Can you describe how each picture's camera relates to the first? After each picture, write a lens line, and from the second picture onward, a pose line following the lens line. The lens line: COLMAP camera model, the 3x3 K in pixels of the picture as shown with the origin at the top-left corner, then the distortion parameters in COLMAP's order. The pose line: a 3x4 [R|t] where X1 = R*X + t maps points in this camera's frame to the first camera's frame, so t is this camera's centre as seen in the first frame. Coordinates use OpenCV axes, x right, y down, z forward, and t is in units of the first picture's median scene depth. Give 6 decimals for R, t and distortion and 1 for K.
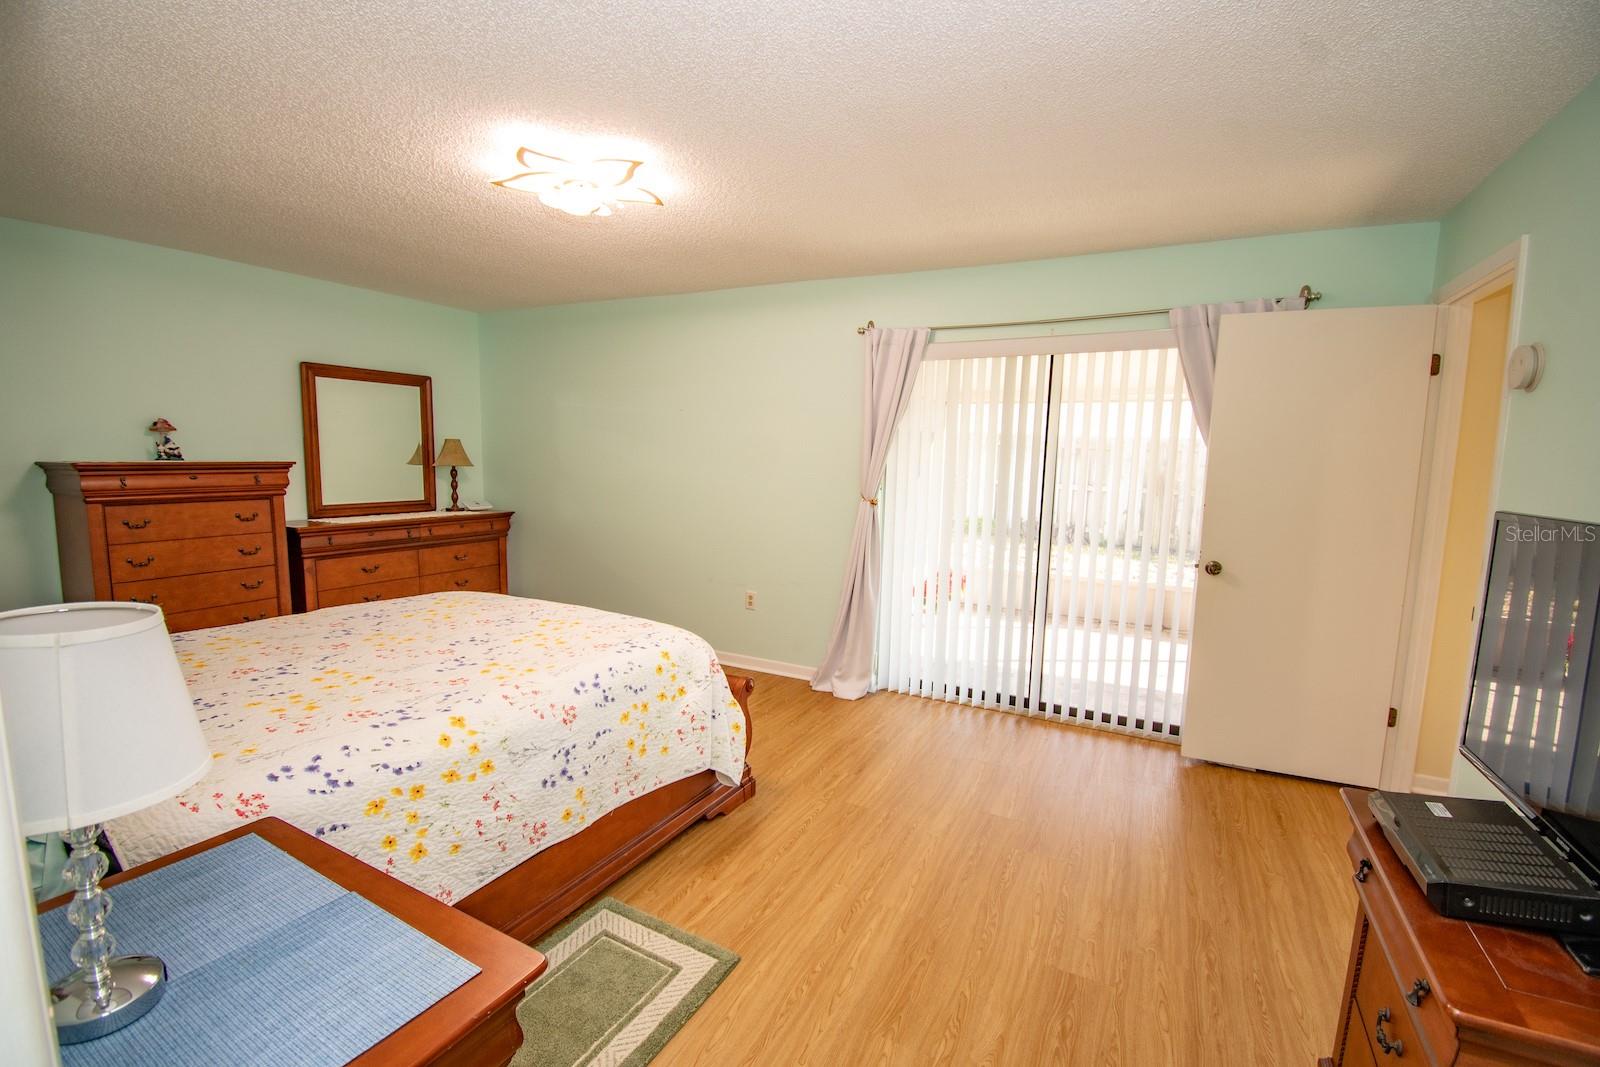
lens RADIAL K [[702.1, 0, 801.7], [0, 702.1, 539.4], [0, 0, 1]] dist [0.024201, -0.030040]
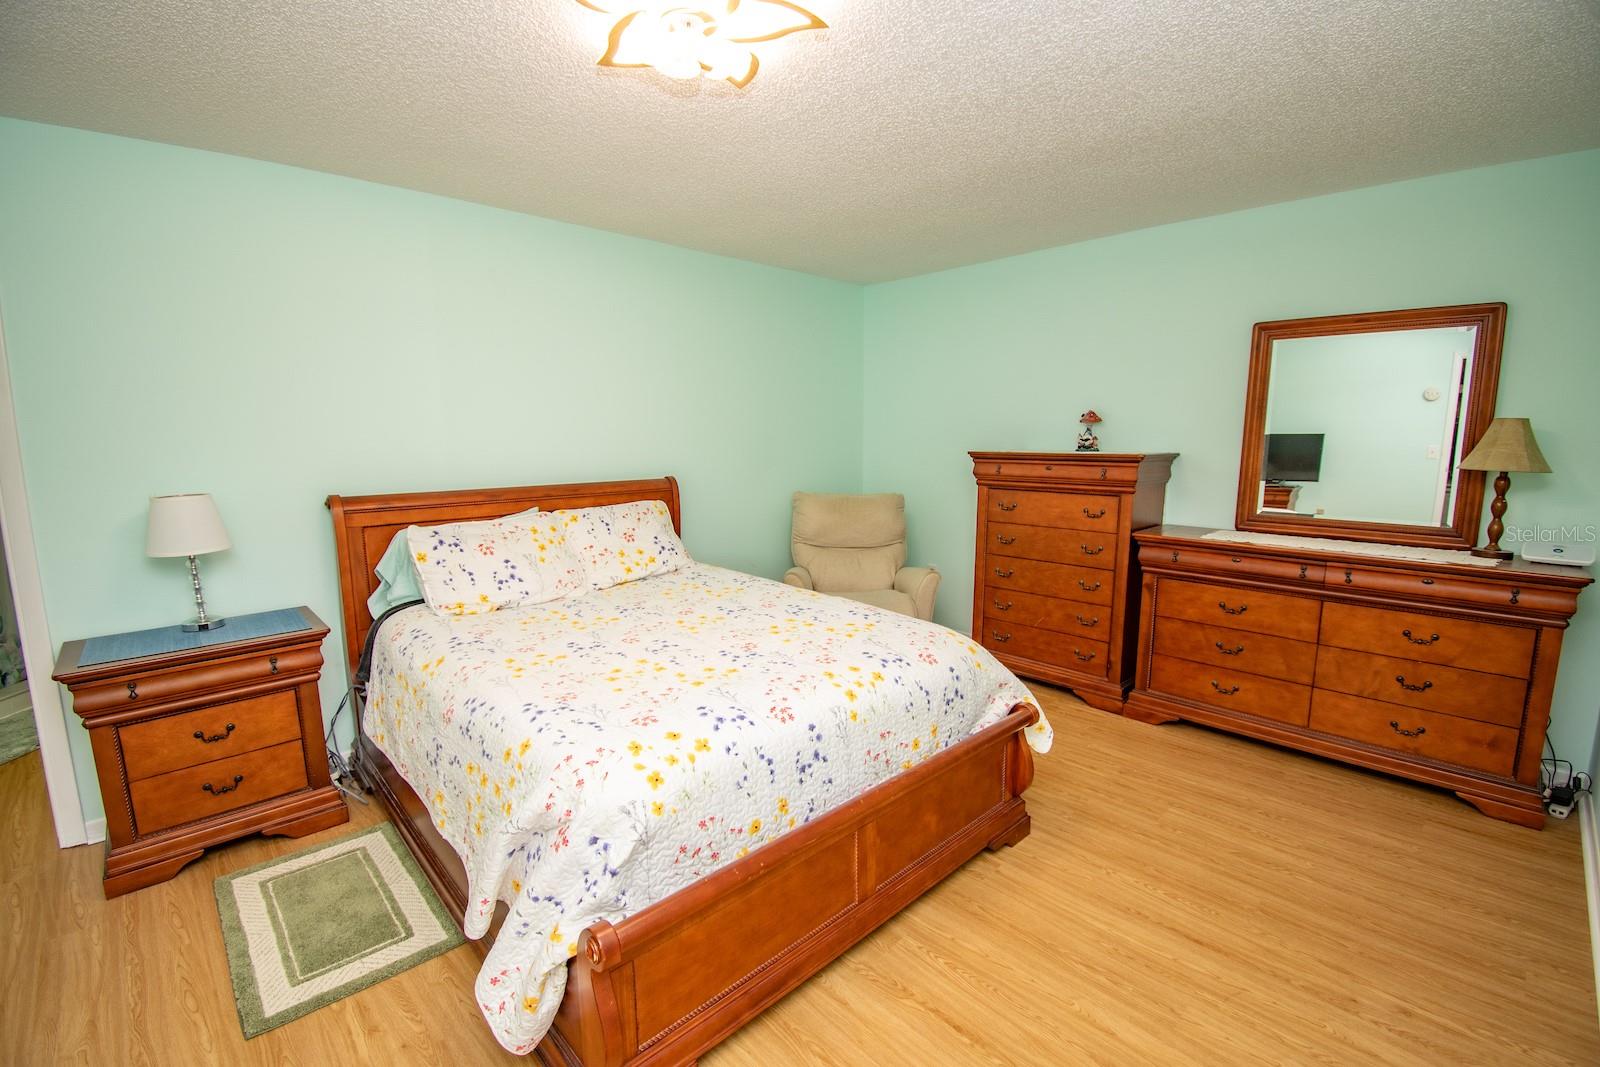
lens RADIAL K [[702.1, 0, 801.7], [0, 702.1, 539.4], [0, 0, 1]] dist [0.024201, -0.030040]
pose [[-0.316384, 0.125783, -0.940255, 0.235086], [-0.115820, 0.978633, 0.169889, -0.123158], [0.941534, 0.162651, -0.295056, 1.016412]]
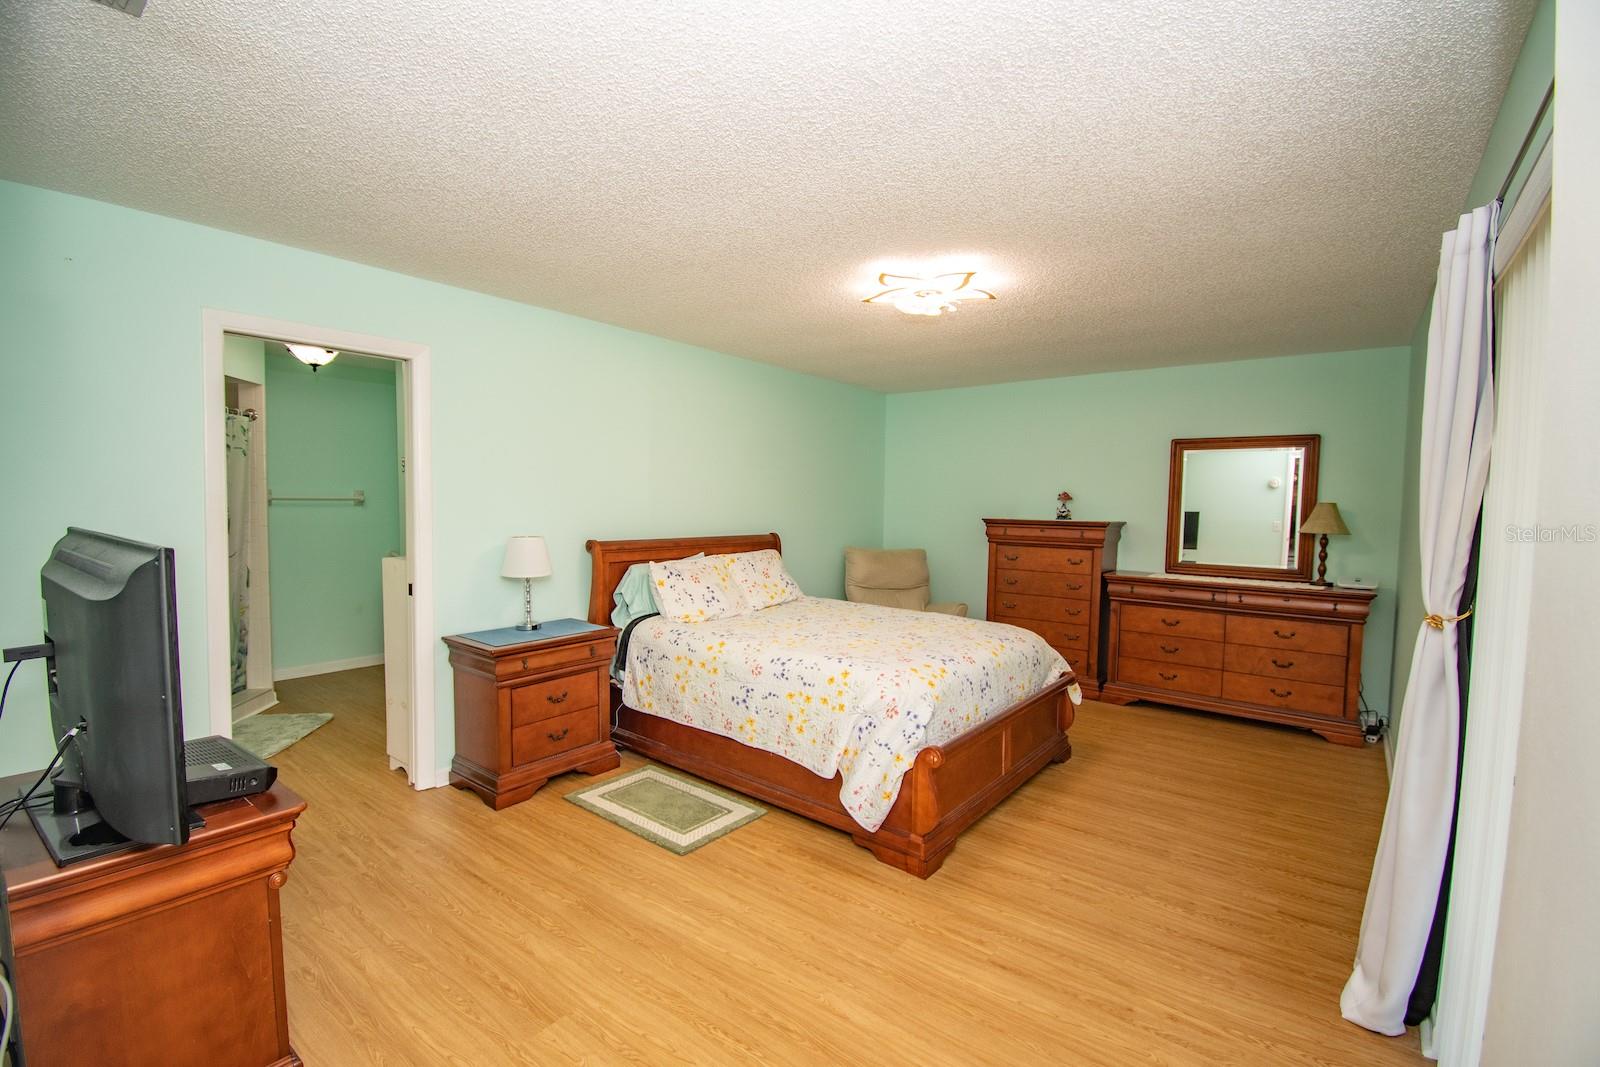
lens RADIAL K [[702.1, 0, 801.7], [0, 702.1, 539.4], [0, 0, 1]] dist [0.024201, -0.030040]
pose [[-0.180488, 0.031349, -0.983078, 0.712830], [-0.138764, 0.988684, 0.057004, -0.086418], [0.973740, 0.146704, -0.174095, 0.794108]]
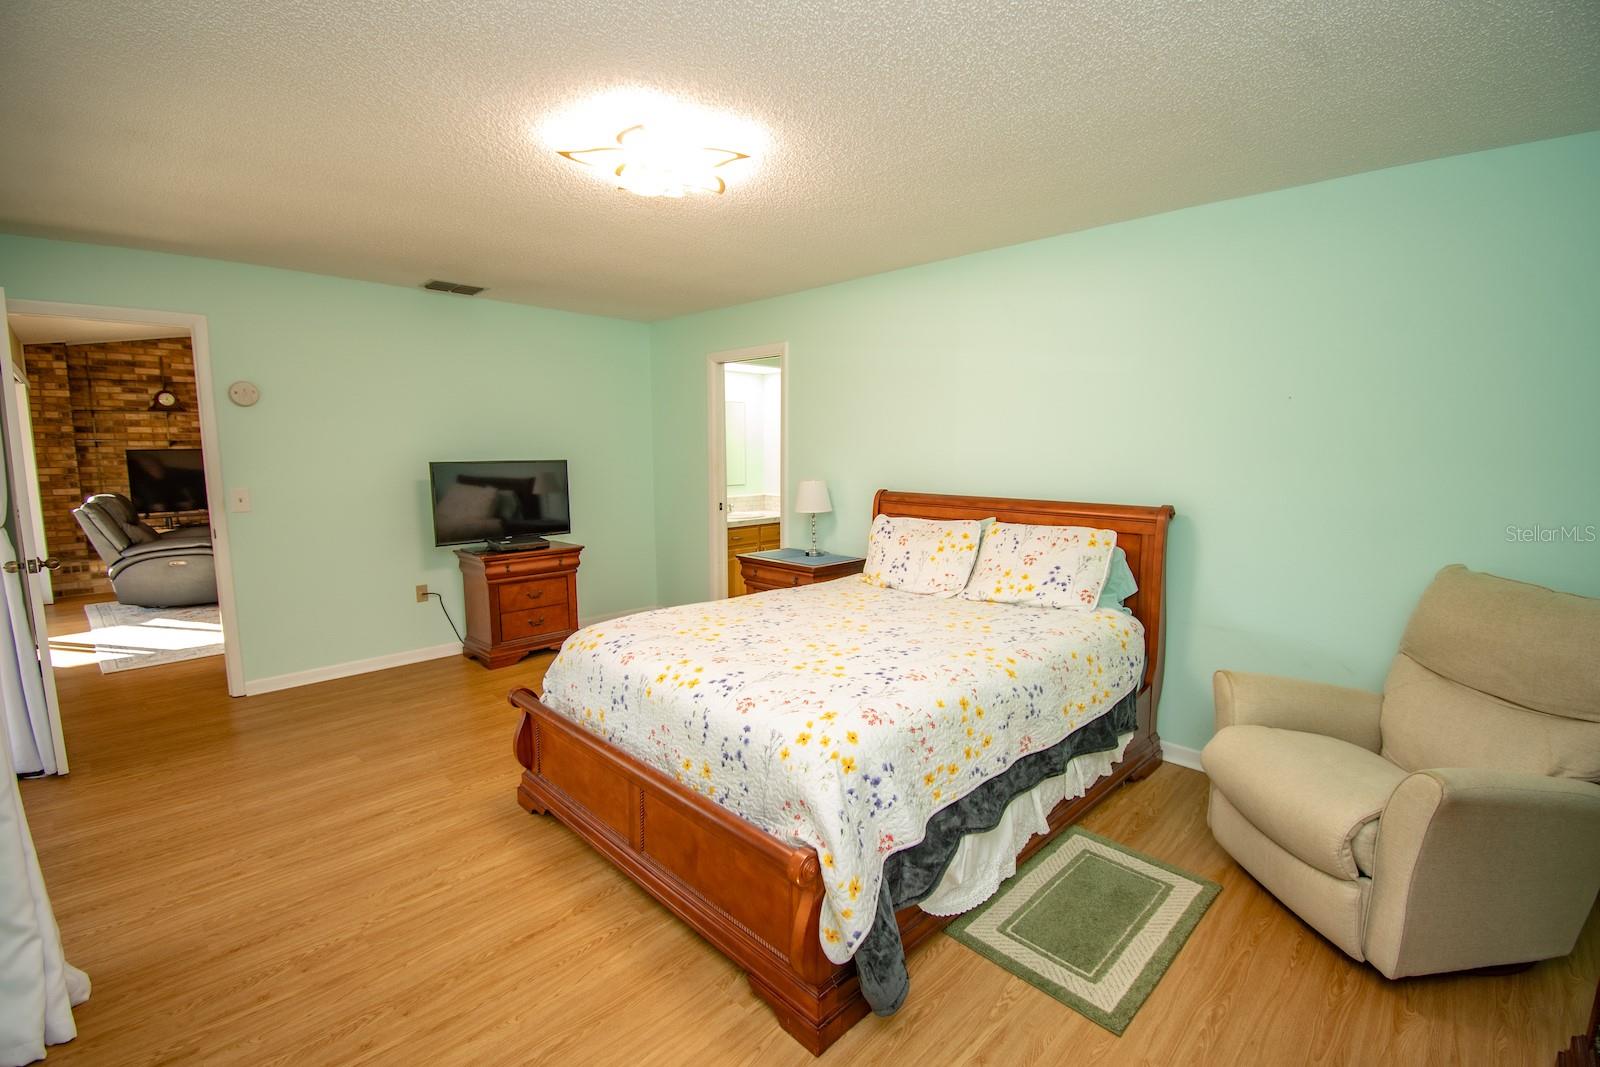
lens RADIAL K [[702.1, 0, 801.7], [0, 702.1, 539.4], [0, 0, 1]] dist [0.024201, -0.030040]
pose [[-0.955270, -0.063819, 0.288766, -0.590222], [0.011716, 0.967505, 0.252582, -0.193591], [-0.295502, 0.244667, -0.923481, 1.432490]]
